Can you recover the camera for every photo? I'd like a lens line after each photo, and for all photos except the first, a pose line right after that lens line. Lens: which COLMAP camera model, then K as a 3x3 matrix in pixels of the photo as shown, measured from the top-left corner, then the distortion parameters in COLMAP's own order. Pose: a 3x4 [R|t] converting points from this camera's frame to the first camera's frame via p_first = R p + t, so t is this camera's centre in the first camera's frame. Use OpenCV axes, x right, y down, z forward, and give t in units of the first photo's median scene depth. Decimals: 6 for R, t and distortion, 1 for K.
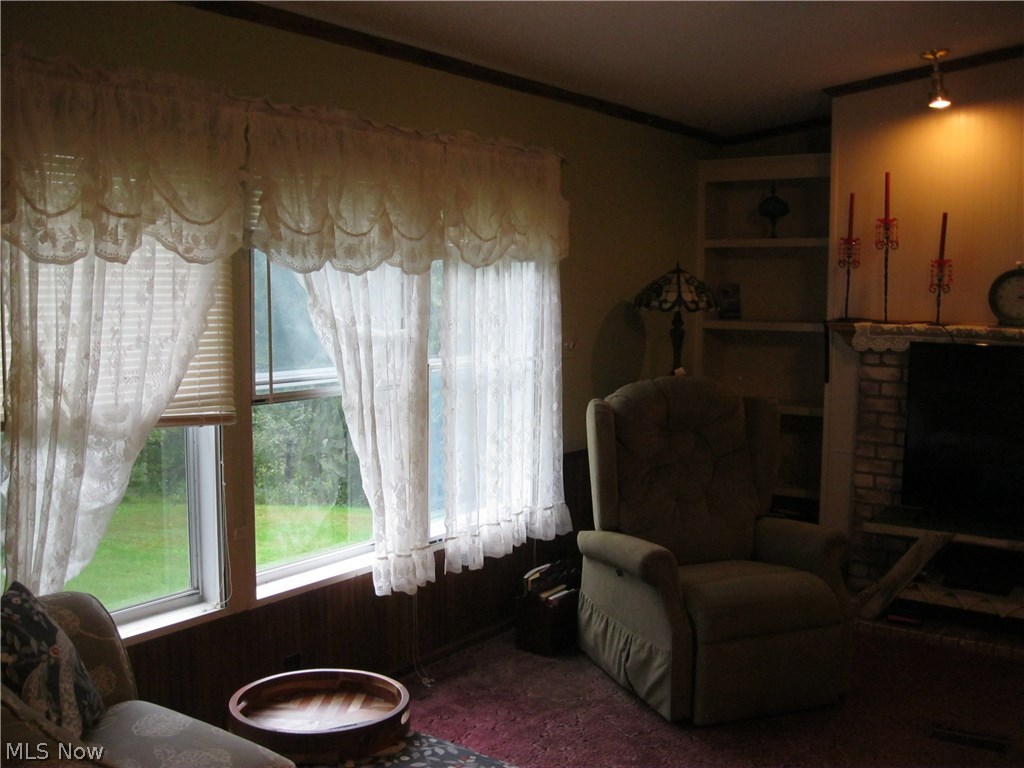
lens RADIAL K [[1052.5, 0, 515.2], [0, 1052.5, 392.0], [0, 0, 1]] dist [-0.105310, 0.000000]
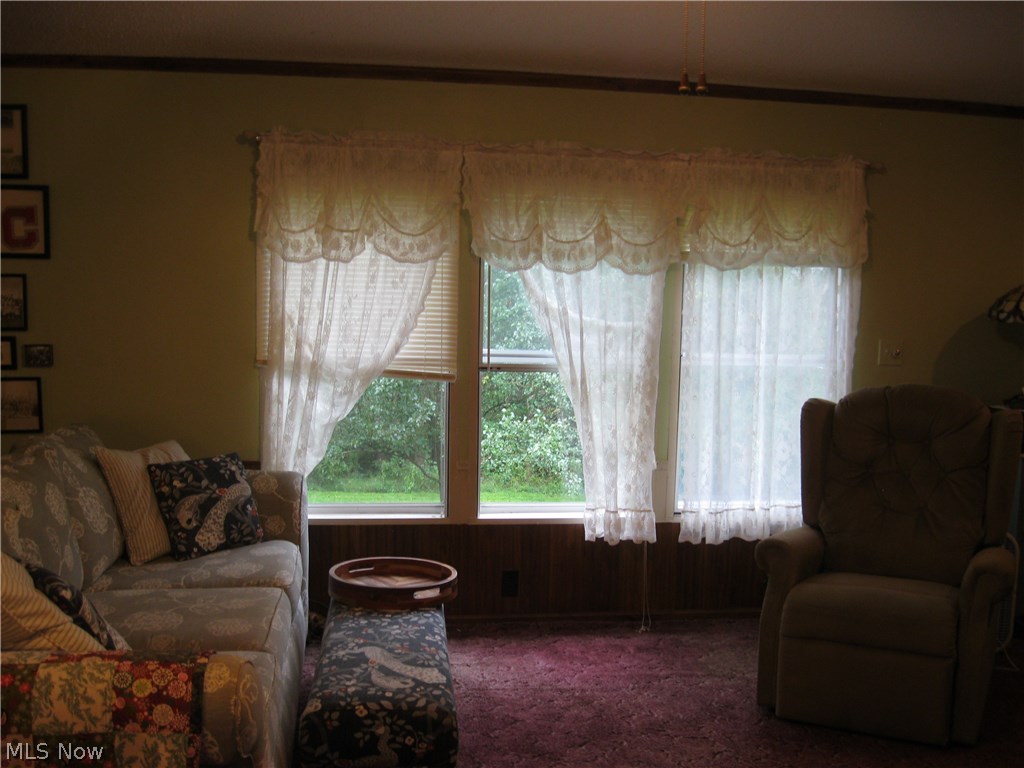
lens RADIAL K [[1052.5, 0, 508.8], [0, 1052.5, 392.8], [0, 0, 1]] dist [-0.105310, 0.000000]
pose [[0.691820, 0.078804, -0.717757, 0.780520], [-0.091978, 0.995547, 0.020649, 0.010094], [0.716188, 0.051733, 0.695987, 0.100540]]
